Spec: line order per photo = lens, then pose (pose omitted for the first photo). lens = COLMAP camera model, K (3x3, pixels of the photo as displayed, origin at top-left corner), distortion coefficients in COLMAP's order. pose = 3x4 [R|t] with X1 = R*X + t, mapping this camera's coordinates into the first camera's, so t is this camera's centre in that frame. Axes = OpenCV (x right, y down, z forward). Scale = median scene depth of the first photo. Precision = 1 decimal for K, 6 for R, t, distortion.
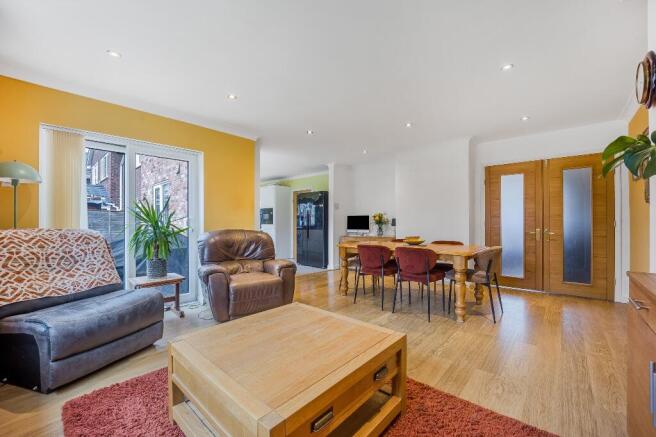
lens RADIAL K [[264.4, 0, 324.9], [0, 264.4, 217.7], [0, 0, 1]] dist [-0.020523, 0.000061]
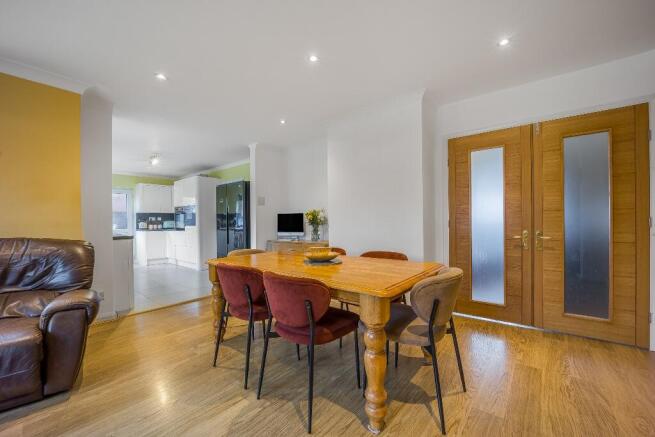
lens RADIAL K [[259.9, 0, 327.5], [0, 259.9, 218.5], [0, 0, 1]] dist [-0.015871, 0.000187]
pose [[0.998808, -0.009003, 0.047965, 0.290816], [0.008698, 0.999941, 0.006564, 0.003381], [-0.048021, -0.006139, 0.998827, 0.378587]]
